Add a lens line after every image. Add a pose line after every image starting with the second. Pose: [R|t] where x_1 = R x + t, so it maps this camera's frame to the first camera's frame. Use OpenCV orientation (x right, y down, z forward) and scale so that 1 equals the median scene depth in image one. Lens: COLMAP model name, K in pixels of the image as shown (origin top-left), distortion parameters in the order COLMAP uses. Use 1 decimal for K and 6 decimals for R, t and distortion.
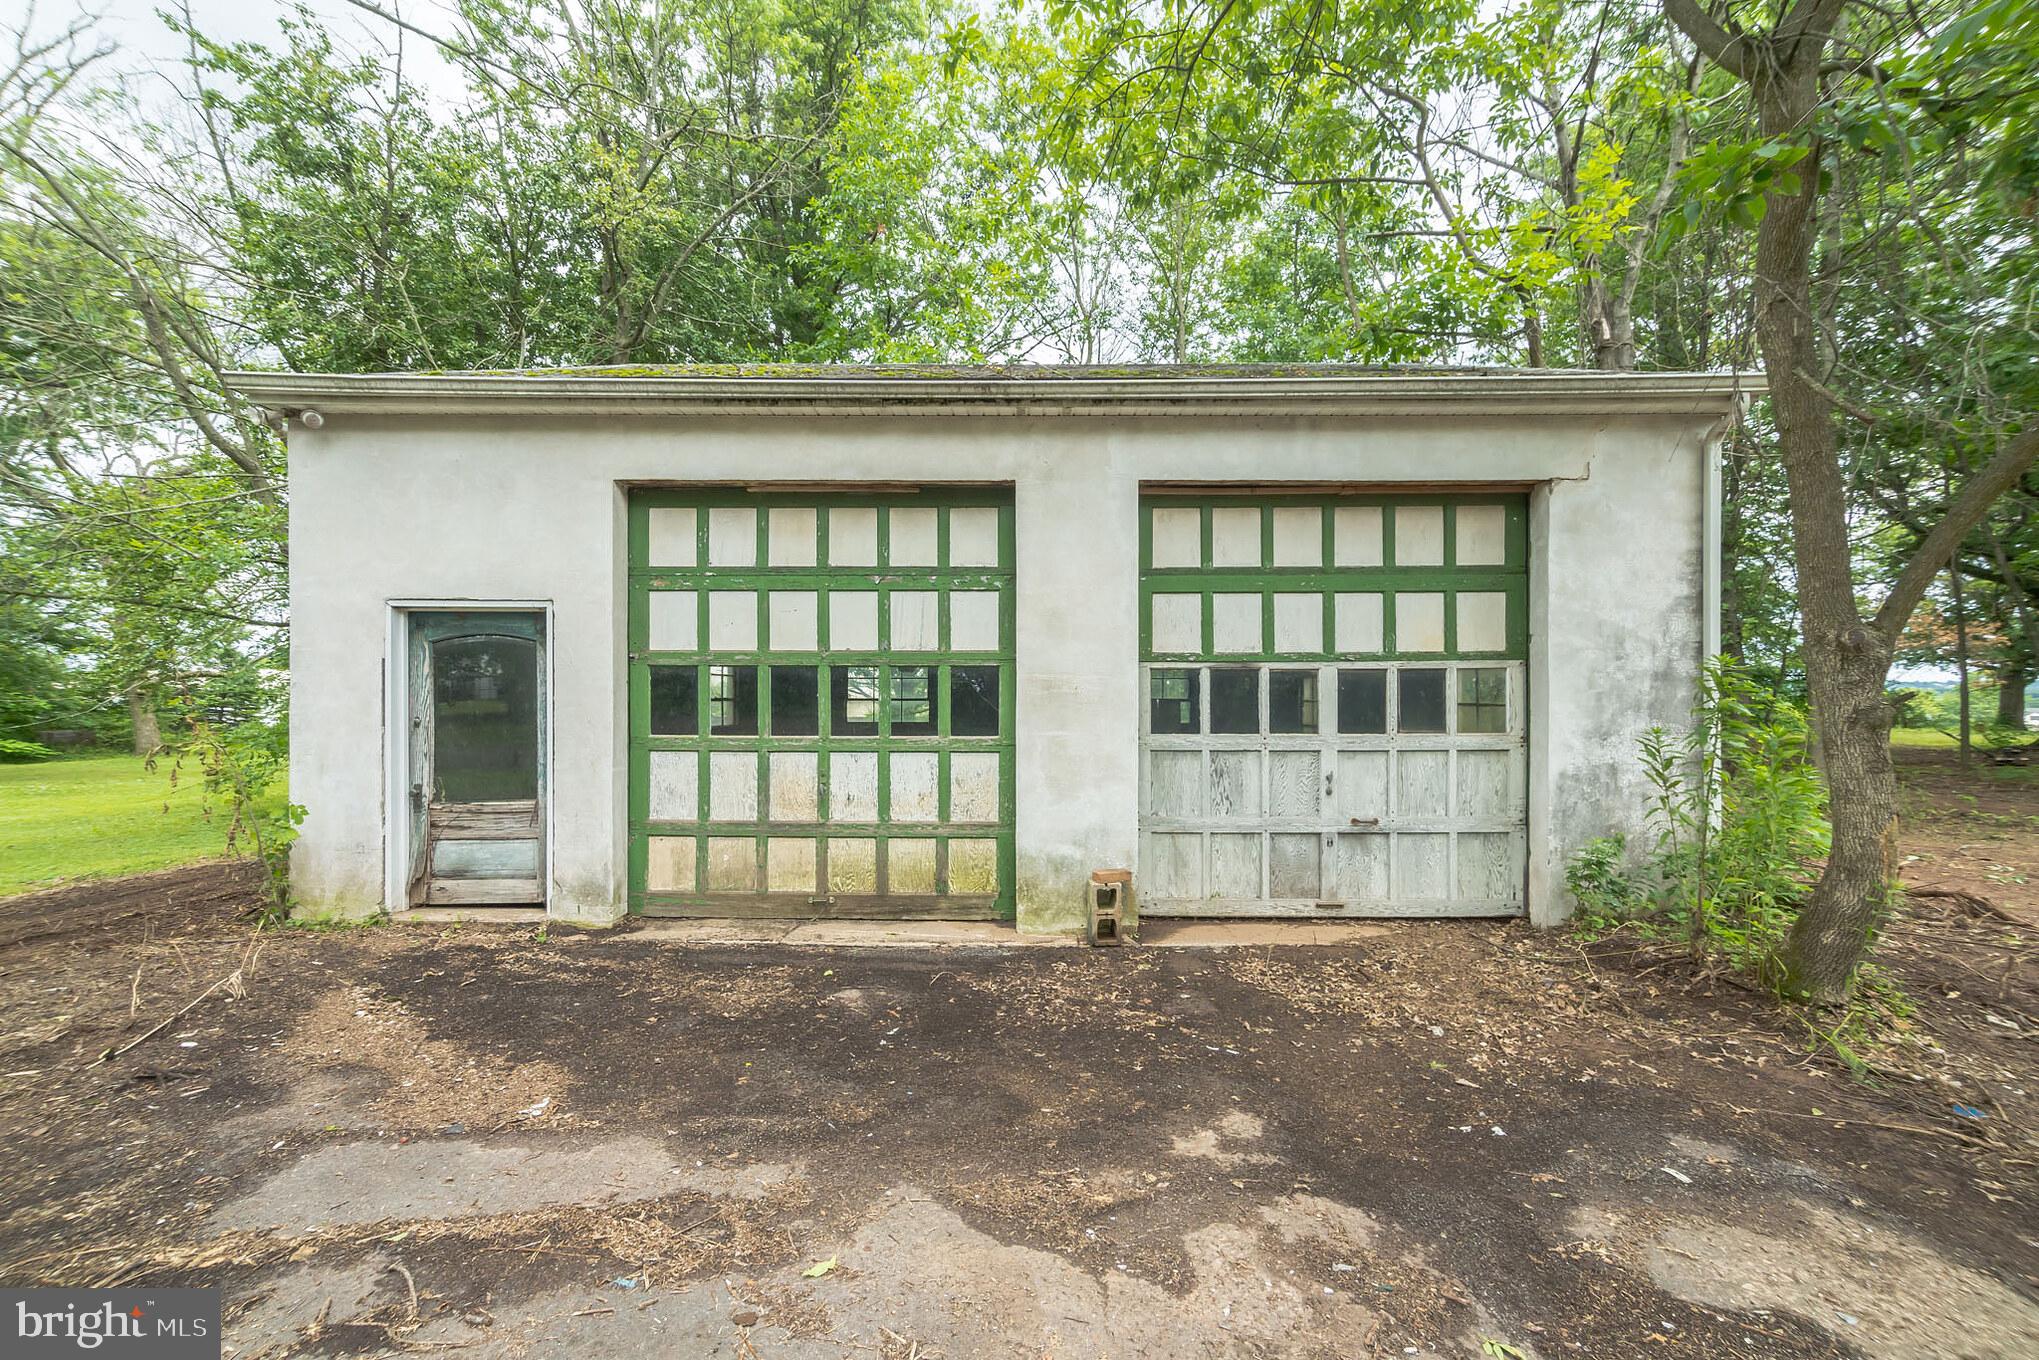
lens RADIAL K [[827.8, 0, 1019.5], [0, 827.8, 680.0], [0, 0, 1]] dist [0.000330, 0.000044]
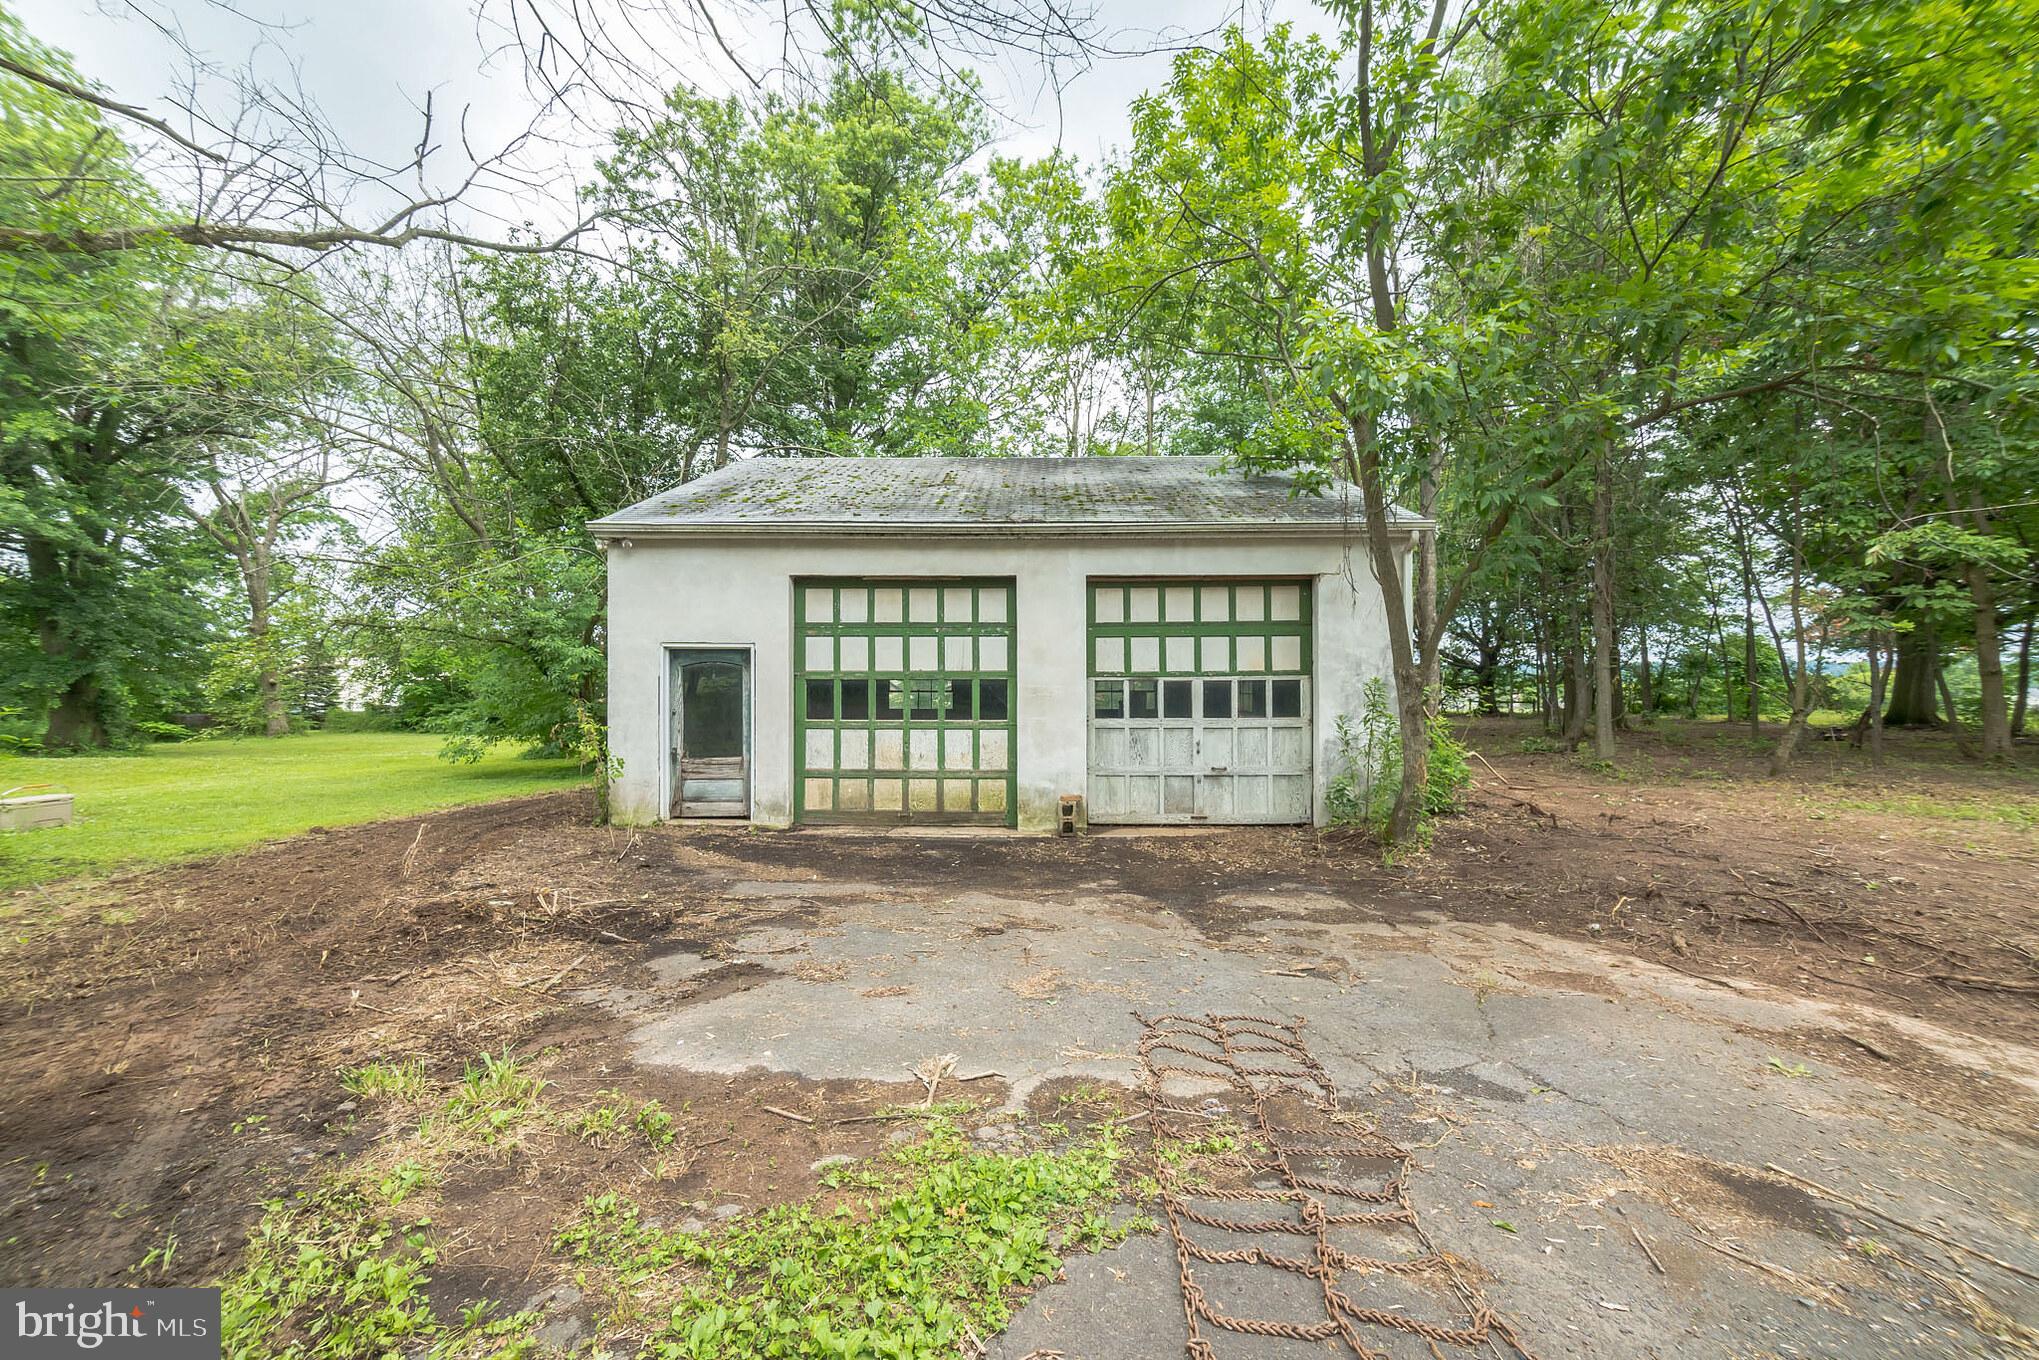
lens RADIAL K [[827.8, 0, 1019.5], [0, 827.8, 680.0], [0, 0, 1]] dist [0.000330, 0.000044]
pose [[0.999952, -0.002074, -0.009560, 0.017246], [0.002289, 0.999744, 0.022514, -0.054757], [0.009510, -0.022535, 0.999701, -0.734293]]
